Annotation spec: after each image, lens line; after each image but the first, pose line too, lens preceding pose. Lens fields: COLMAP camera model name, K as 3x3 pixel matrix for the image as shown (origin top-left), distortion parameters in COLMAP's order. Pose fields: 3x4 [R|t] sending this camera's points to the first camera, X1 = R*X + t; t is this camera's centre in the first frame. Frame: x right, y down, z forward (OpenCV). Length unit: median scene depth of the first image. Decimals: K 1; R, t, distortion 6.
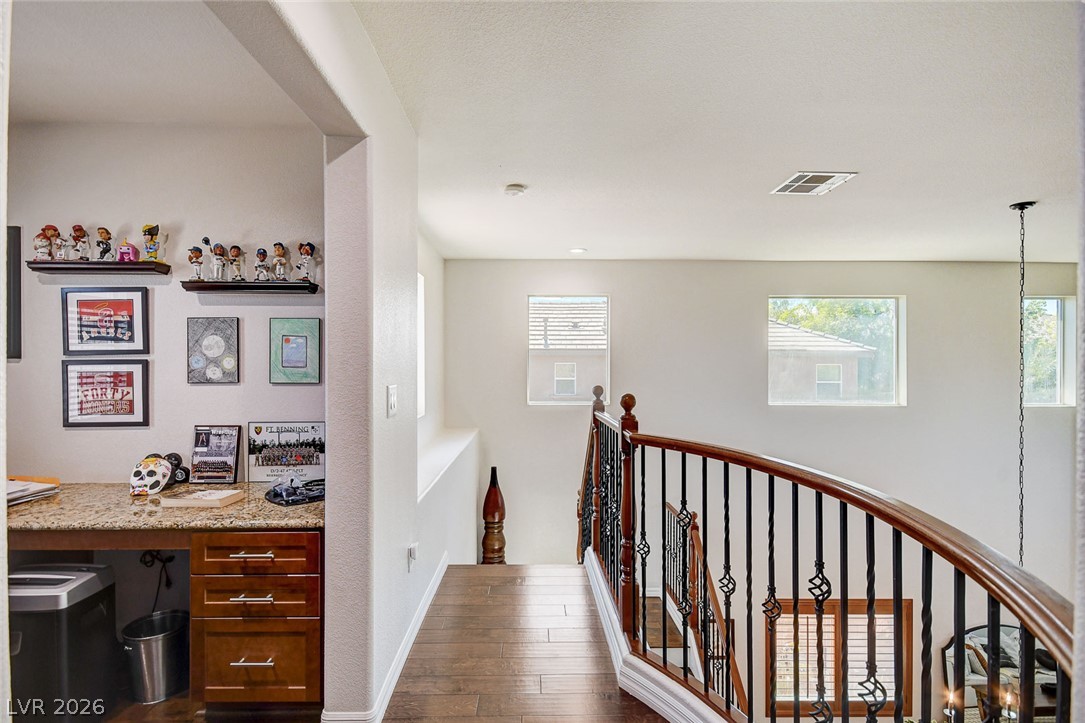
lens RADIAL K [[528.1, 0, 542.1], [0, 528.1, 363.7], [0, 0, 1]] dist [-0.000383, -0.000261]
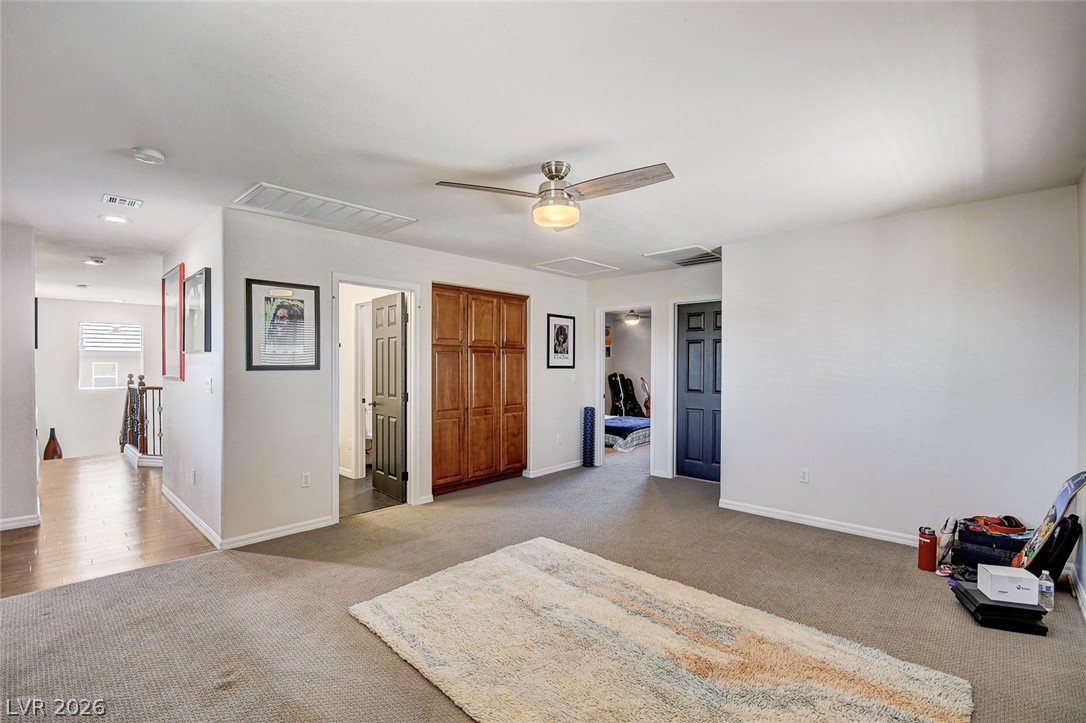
lens RADIAL K [[475.4, 0, 540.3], [0, 475.4, 370.1], [0, 0, 1]] dist [0.008174, -0.008039]
pose [[0.702952, -0.008691, 0.711185, -0.162299], [-0.001061, 0.999911, 0.013268, -0.005970], [-0.711237, -0.010082, 0.702880, -2.443929]]
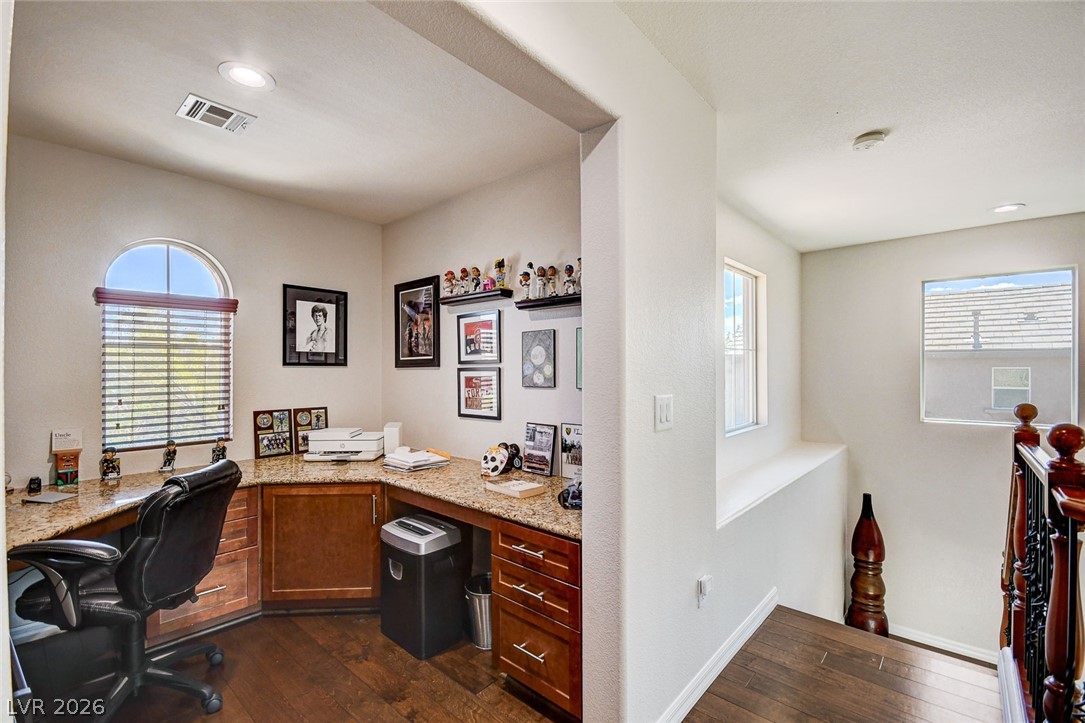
lens RADIAL K [[474.9, 0, 539.8], [0, 474.9, 370.1], [0, 0, 1]] dist [0.008174, -0.008039]
pose [[0.730457, -0.000592, -0.682959, 0.094351], [0.002318, 0.999996, 0.001613, -0.002532], [0.682955, -0.002762, 0.730455, 0.240317]]
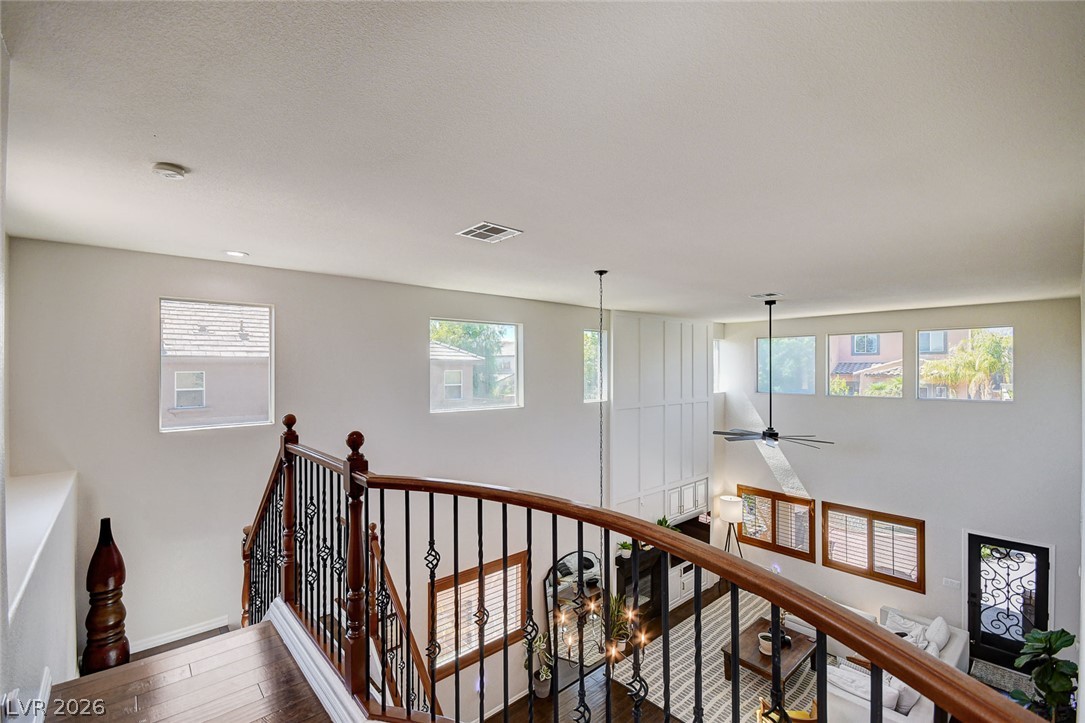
lens RADIAL K [[467.7, 0, 537.9], [0, 467.7, 367.6], [0, 0, 1]] dist [0.014345, -0.007324]
pose [[0.764102, -0.002965, 0.645089, -0.116672], [0.001950, 0.999995, 0.002287, -0.053845], [-0.645093, -0.000489, 0.764104, 0.166757]]
